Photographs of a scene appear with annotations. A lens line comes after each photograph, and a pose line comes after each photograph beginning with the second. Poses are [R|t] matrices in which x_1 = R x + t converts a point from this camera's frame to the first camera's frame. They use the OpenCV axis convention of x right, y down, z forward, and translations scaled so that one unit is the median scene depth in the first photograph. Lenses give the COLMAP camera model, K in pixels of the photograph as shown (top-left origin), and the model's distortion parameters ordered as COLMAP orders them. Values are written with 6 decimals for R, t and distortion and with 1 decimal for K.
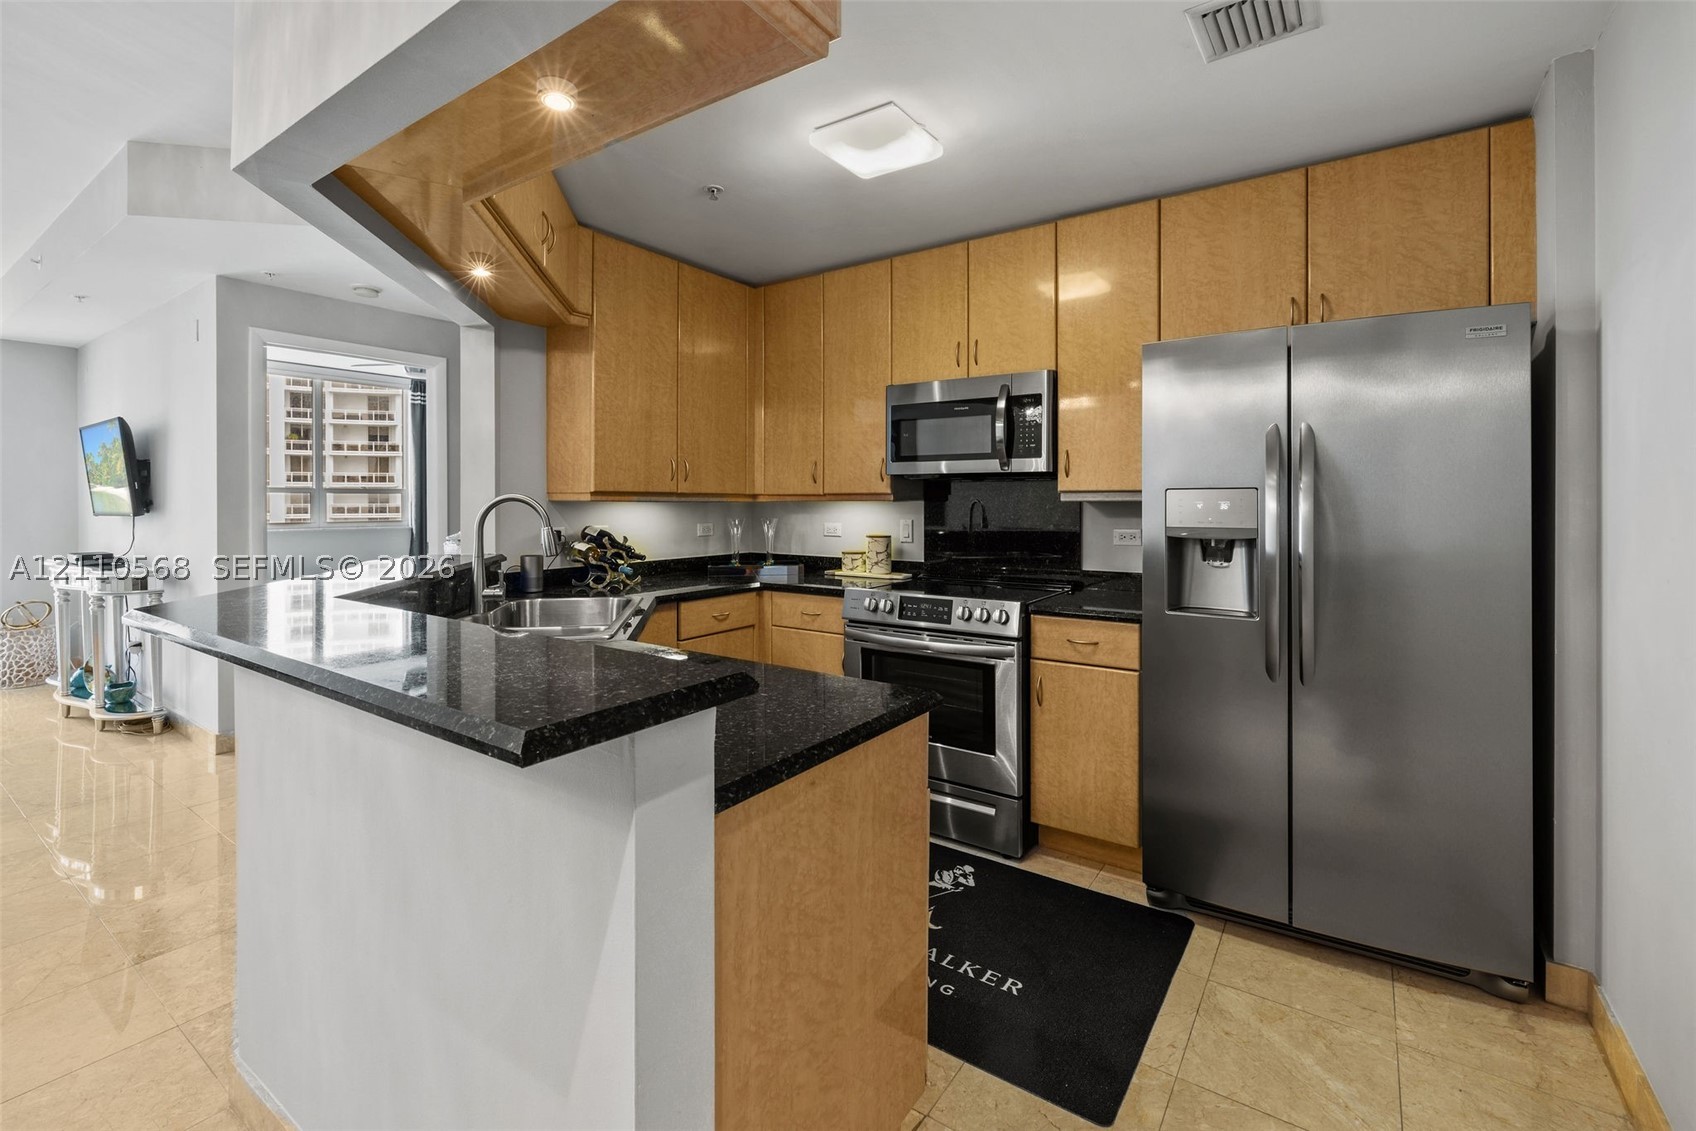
lens RADIAL K [[738.3, 0, 849.6], [0, 738.3, 503.3], [0, 0, 1]] dist [-0.000711, -0.000295]
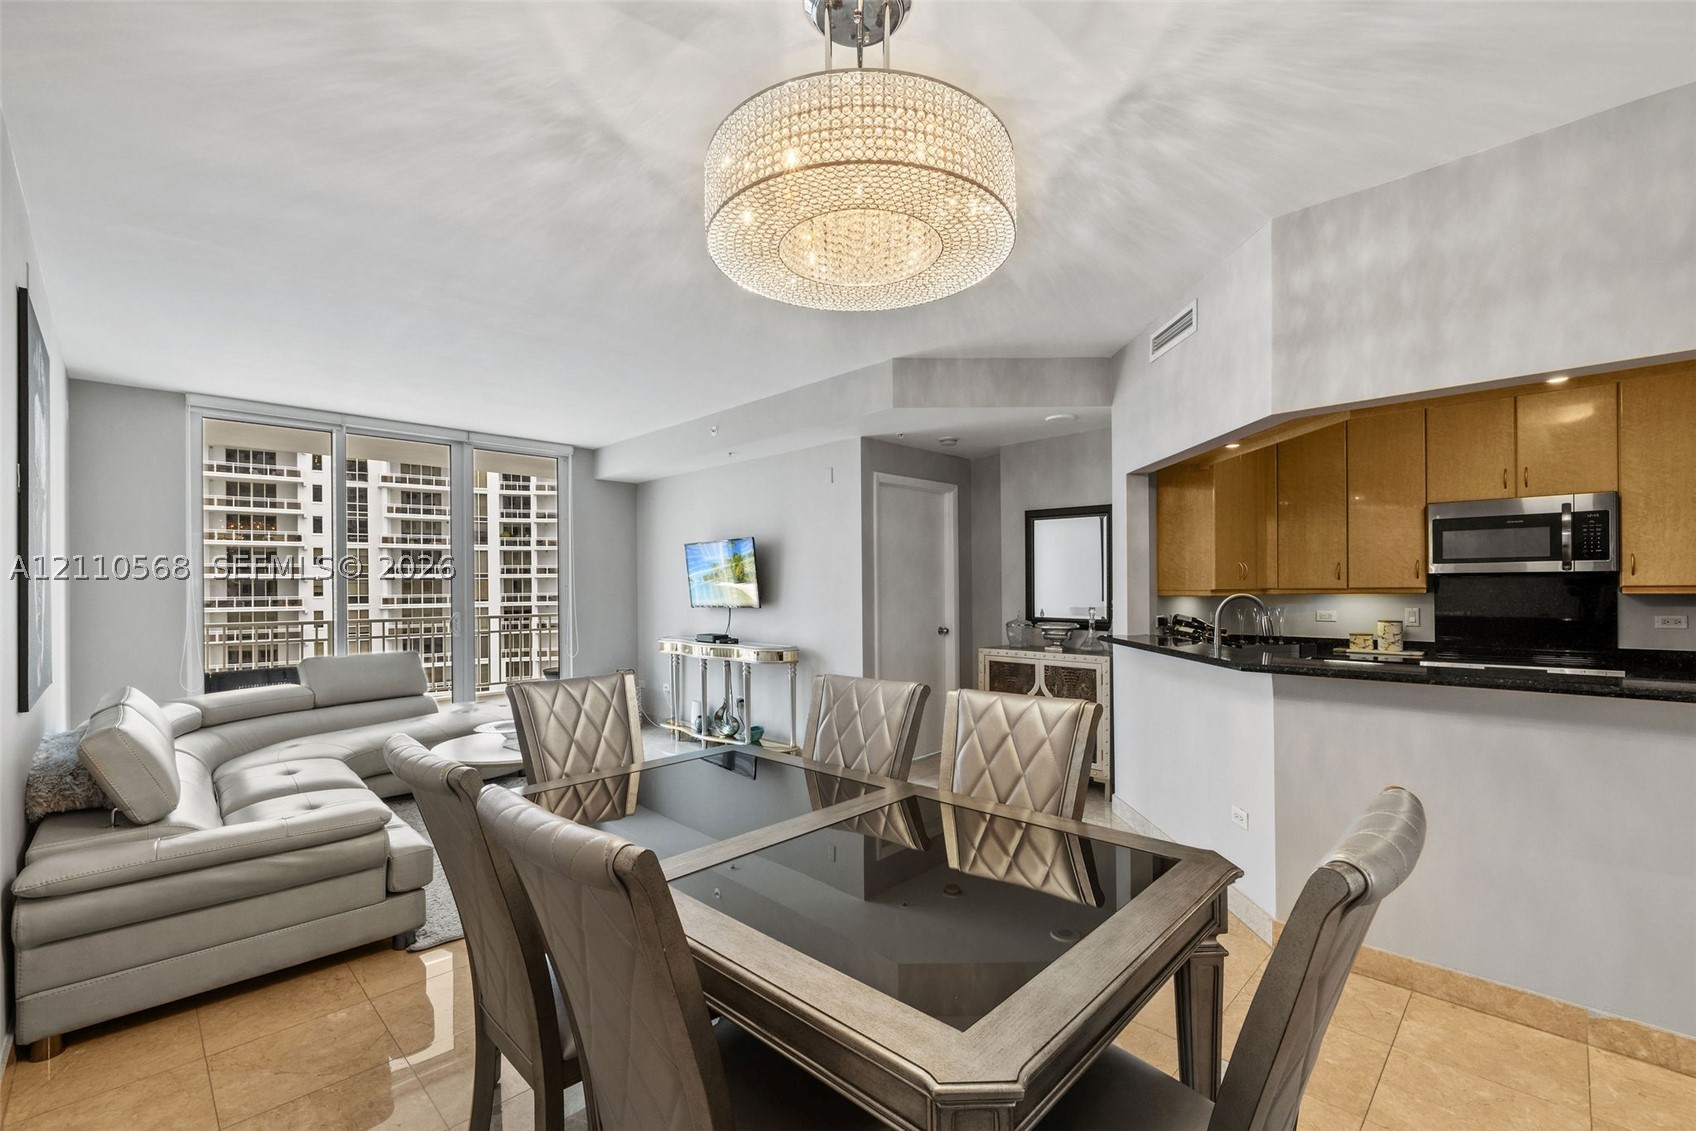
lens RADIAL K [[724.6, 0, 846.2], [0, 724.6, 585.4], [0, 0, 1]] dist [-0.000336, -0.000350]
pose [[0.984734, -0.010058, -0.173777, -0.757723], [0.009410, 0.999945, -0.004552, -0.022517], [0.173813, 0.002848, 0.984775, -0.431146]]
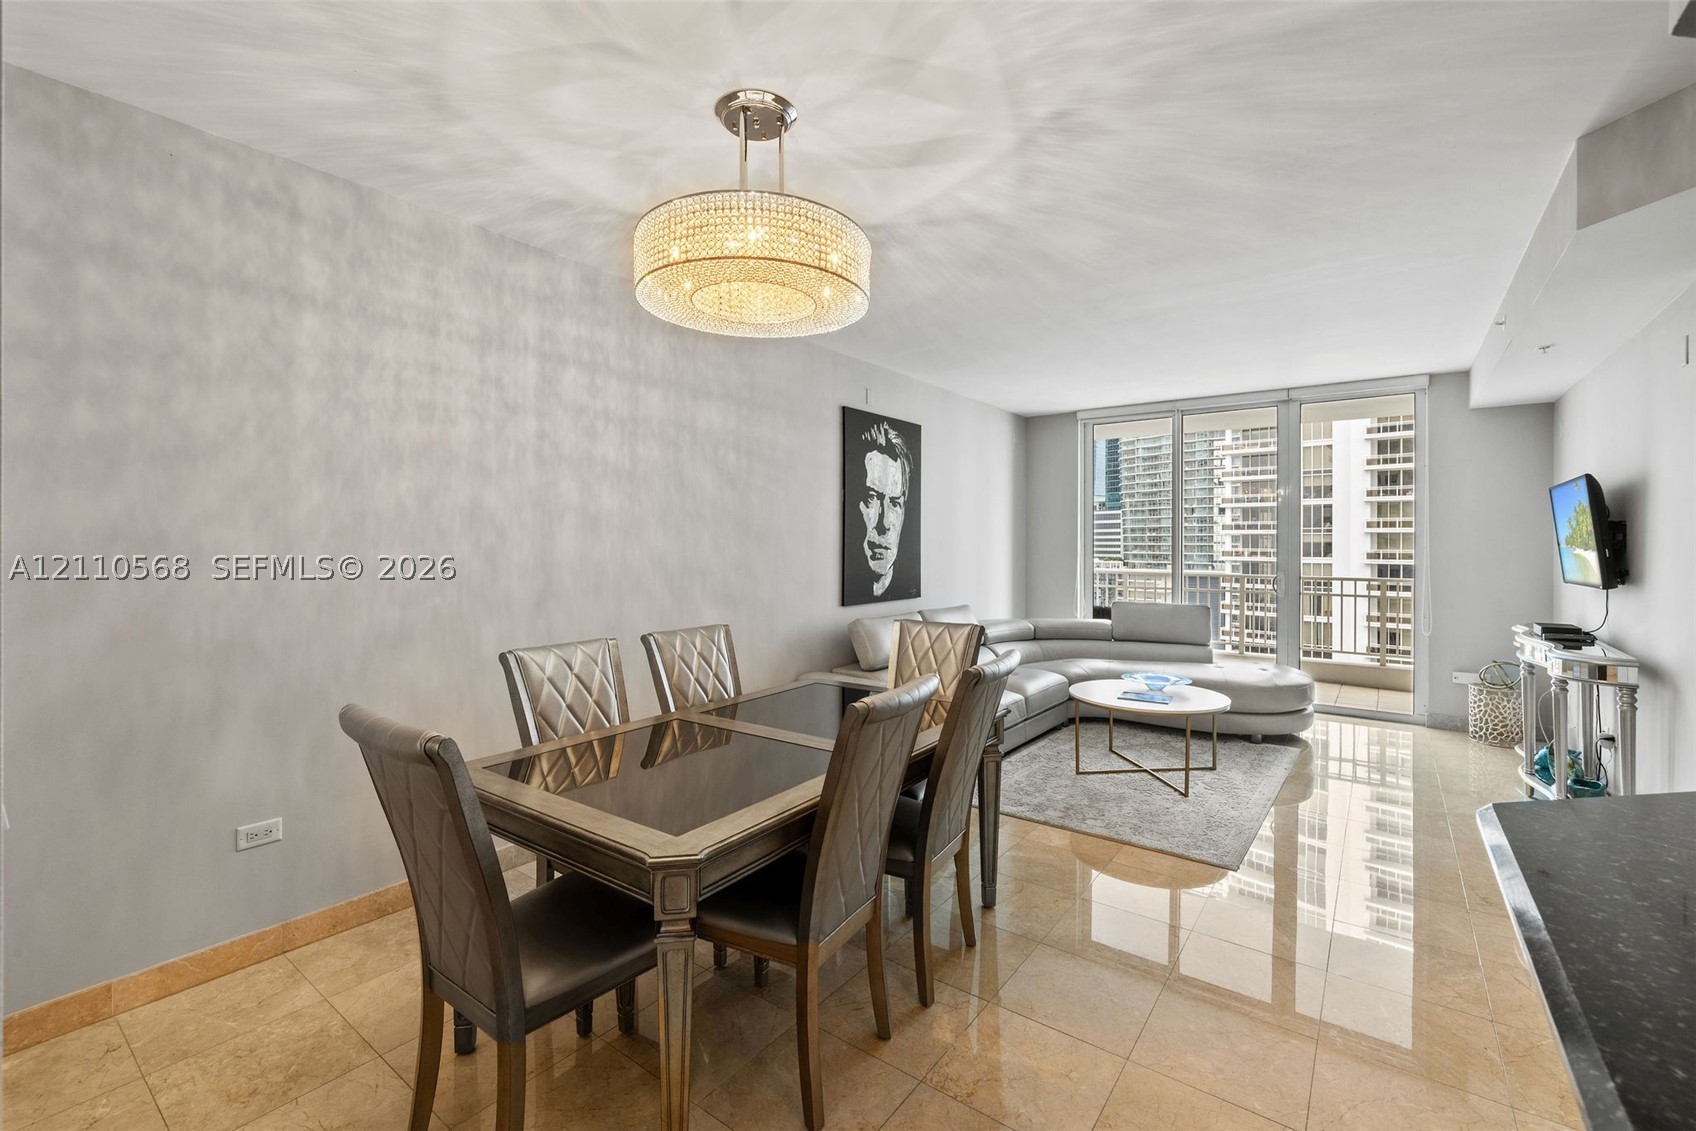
lens RADIAL K [[721.6, 0, 842.5], [0, 721.6, 544.3], [0, 0, 1]] dist [-0.000519, -0.000353]
pose [[-0.037541, -0.000054, -0.999295, -0.143697], [-0.005048, 0.999987, 0.000135, -0.039170], [0.999282, 0.005049, -0.037540, 0.206695]]
